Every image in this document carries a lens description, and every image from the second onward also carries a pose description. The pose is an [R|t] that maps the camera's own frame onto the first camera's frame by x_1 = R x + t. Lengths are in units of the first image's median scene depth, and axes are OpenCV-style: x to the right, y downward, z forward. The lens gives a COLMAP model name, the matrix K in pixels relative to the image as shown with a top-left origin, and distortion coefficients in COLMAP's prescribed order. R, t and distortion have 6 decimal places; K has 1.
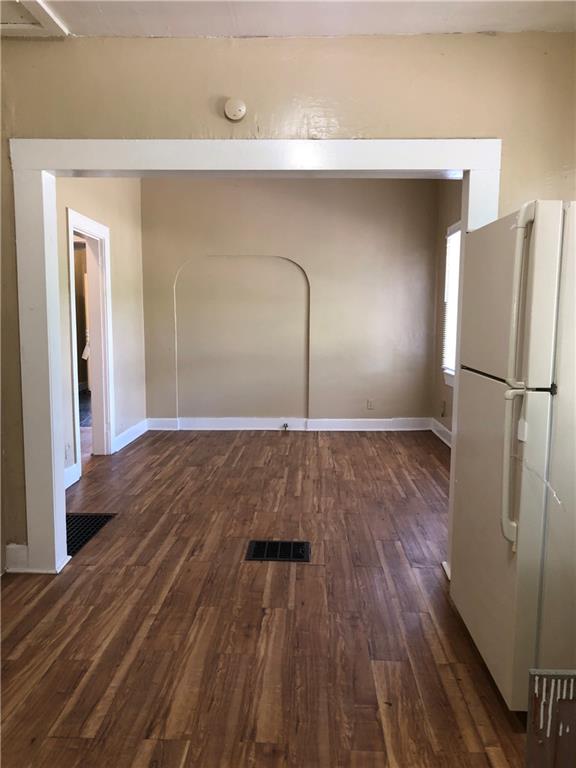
lens RADIAL K [[621.2, 0, 288.5], [0, 621.2, 385.1], [0, 0, 1]] dist [0.009097, 0.004843]
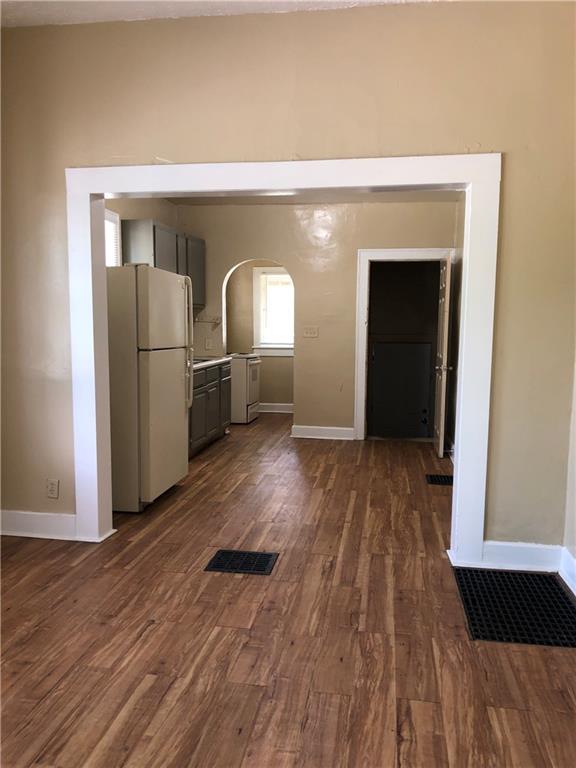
lens RADIAL K [[621.2, 0, 288.0], [0, 621.2, 385.1], [0, 0, 1]] dist [0.009097, 0.004843]
pose [[-0.992287, -0.031546, 0.119881, -0.189648], [-0.006440, 0.978891, 0.204280, -0.196108], [-0.123795, 0.201932, -0.971544, 1.851643]]
